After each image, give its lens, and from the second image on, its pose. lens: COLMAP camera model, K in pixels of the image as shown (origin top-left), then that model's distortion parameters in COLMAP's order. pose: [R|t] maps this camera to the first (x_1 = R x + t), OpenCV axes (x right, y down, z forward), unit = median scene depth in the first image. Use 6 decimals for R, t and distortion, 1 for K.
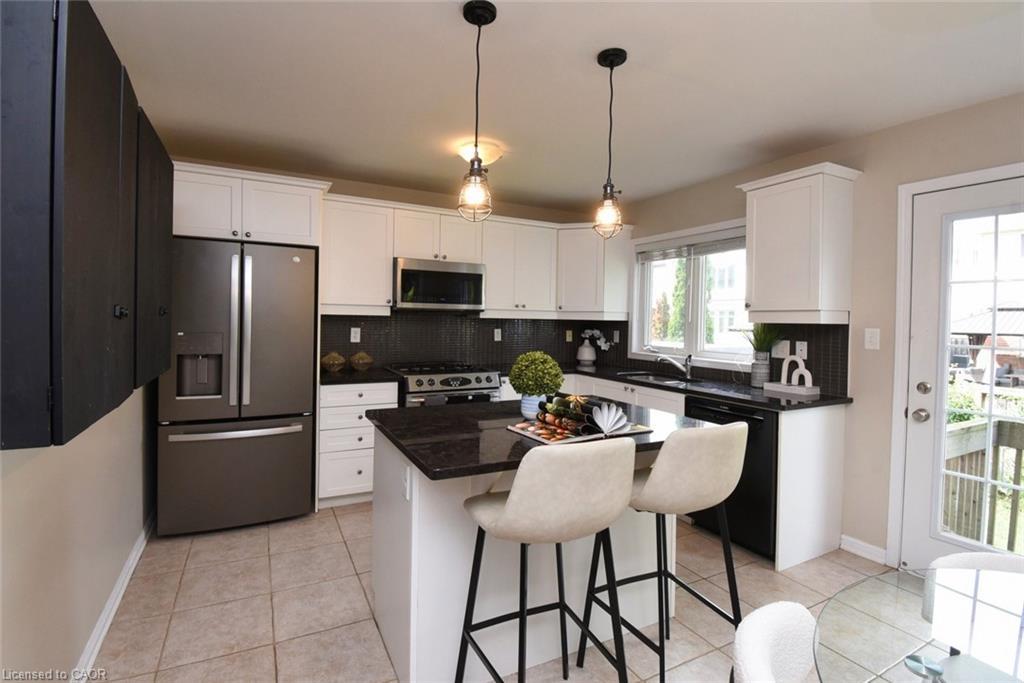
lens RADIAL K [[479.0, 0, 498.0], [0, 479.0, 338.8], [0, 0, 1]] dist [-0.000672, -0.000007]
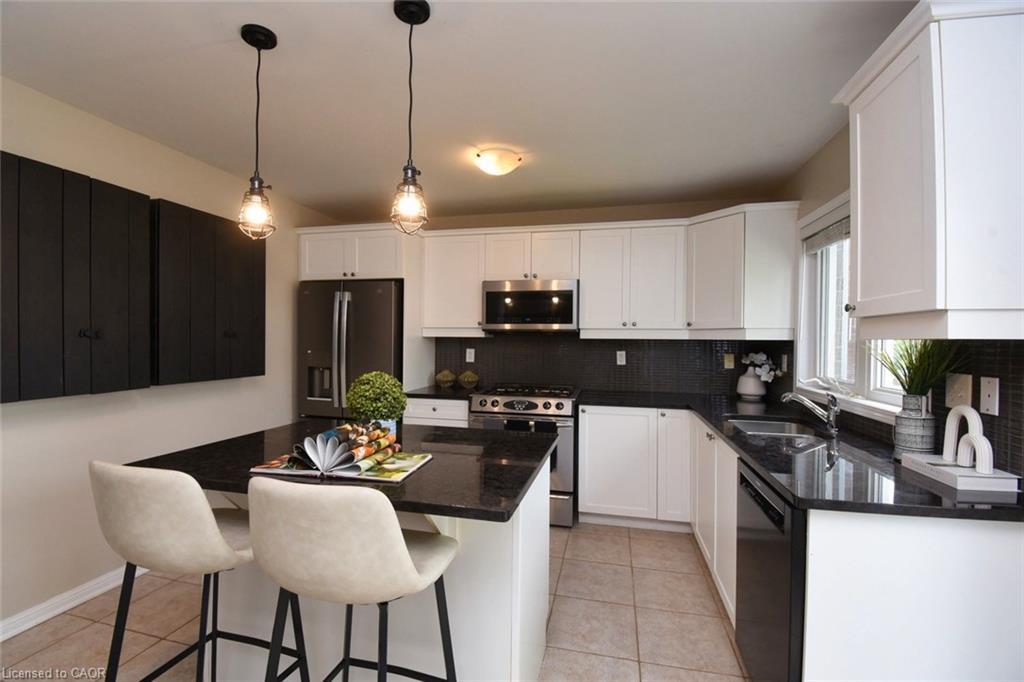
lens RADIAL K [[450.5, 0, 506.8], [0, 450.5, 343.0], [0, 0, 1]] dist [0.020221, -0.026686]
pose [[0.758003, -0.004919, -0.652233, 0.481385], [-0.024525, 0.999049, -0.036036, -0.000745], [0.651790, 0.043312, 0.757162, 0.305432]]
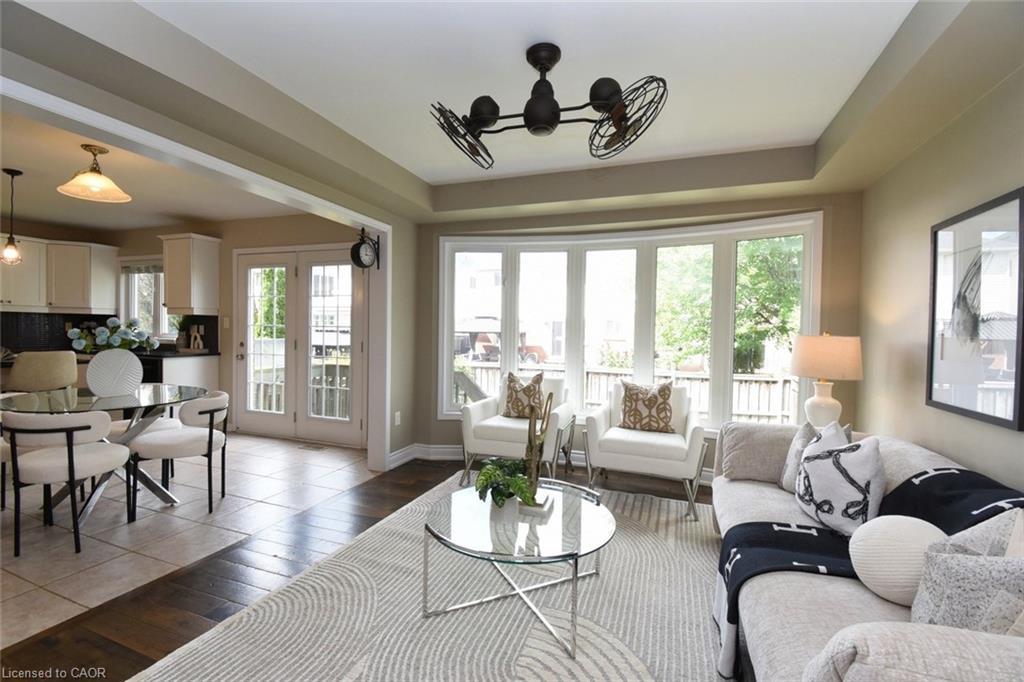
lens RADIAL K [[450.5, 0, 506.8], [0, 450.5, 343.0], [0, 0, 1]] dist [0.020221, -0.026686]
pose [[0.736007, -0.022308, 0.676606, 0.274087], [0.022773, 0.999707, 0.008188, 0.075950], [-0.676591, 0.009382, 0.736299, -0.936914]]
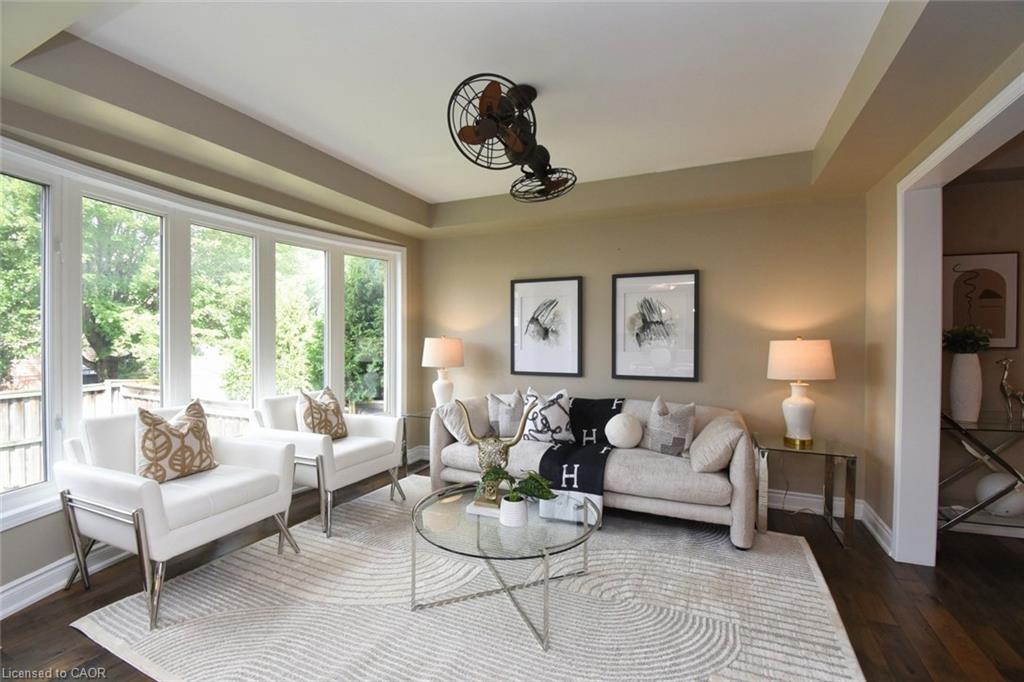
lens RADIAL K [[450.5, 0, 506.8], [0, 450.5, 343.0], [0, 0, 1]] dist [0.020221, -0.026686]
pose [[-0.618746, -0.028621, 0.785070, 0.201539], [0.017549, 0.998583, 0.050236, 0.039399], [-0.785395, 0.044860, -0.617367, -0.148884]]
